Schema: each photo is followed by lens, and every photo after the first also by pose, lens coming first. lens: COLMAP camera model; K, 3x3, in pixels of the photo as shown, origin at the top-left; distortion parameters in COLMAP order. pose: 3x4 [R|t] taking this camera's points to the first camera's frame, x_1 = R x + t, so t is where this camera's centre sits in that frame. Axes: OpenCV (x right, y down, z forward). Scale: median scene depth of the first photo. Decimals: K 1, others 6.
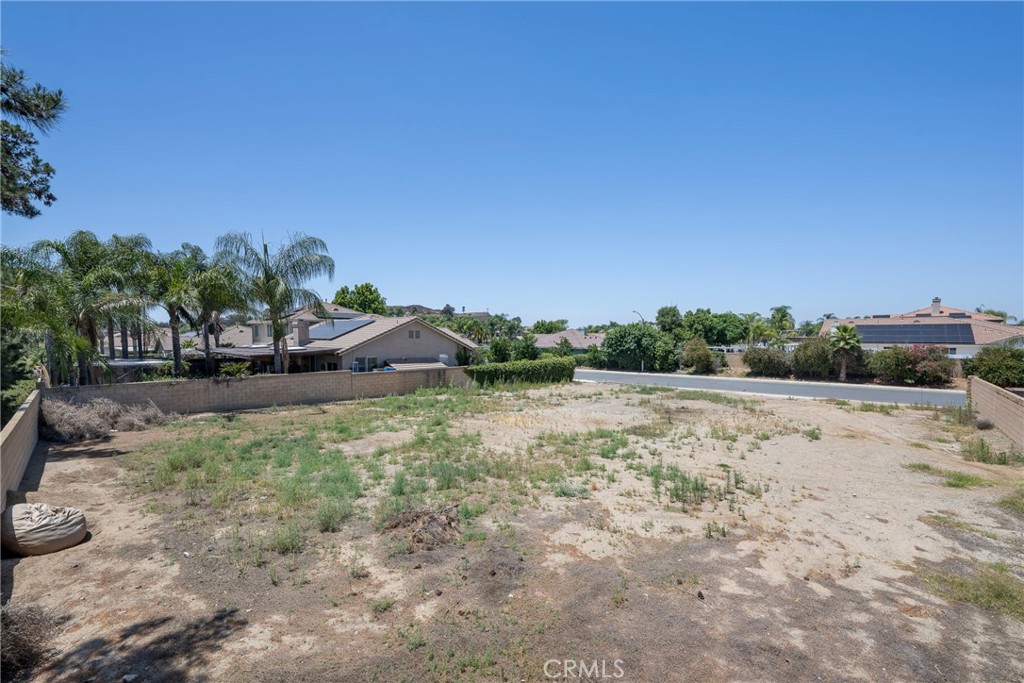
lens RADIAL K [[421.3, 0, 502.3], [0, 421.3, 340.8], [0, 0, 1]] dist [-0.001201, -0.000015]
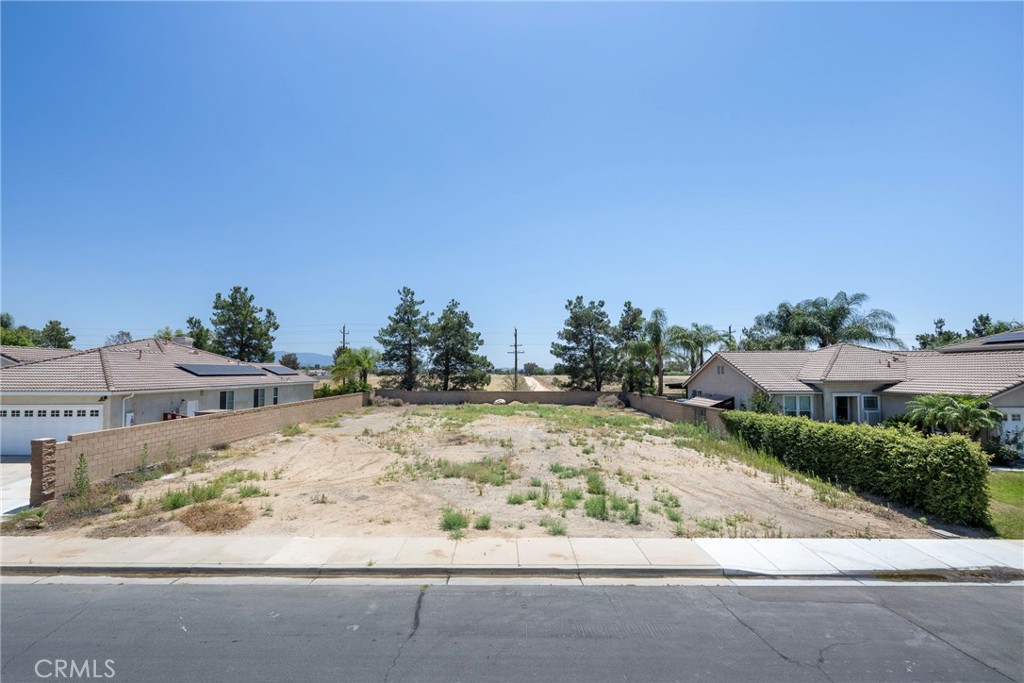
lens RADIAL K [[446.1, 0, 512.0], [0, 446.1, 341.5], [0, 0, 1]] dist [-0.000847, 0.000590]
pose [[-0.713617, -0.051765, -0.698621, 2.175008], [-0.005803, 0.997669, -0.067995, -0.020753], [0.700512, -0.044468, -0.712254, 3.677279]]
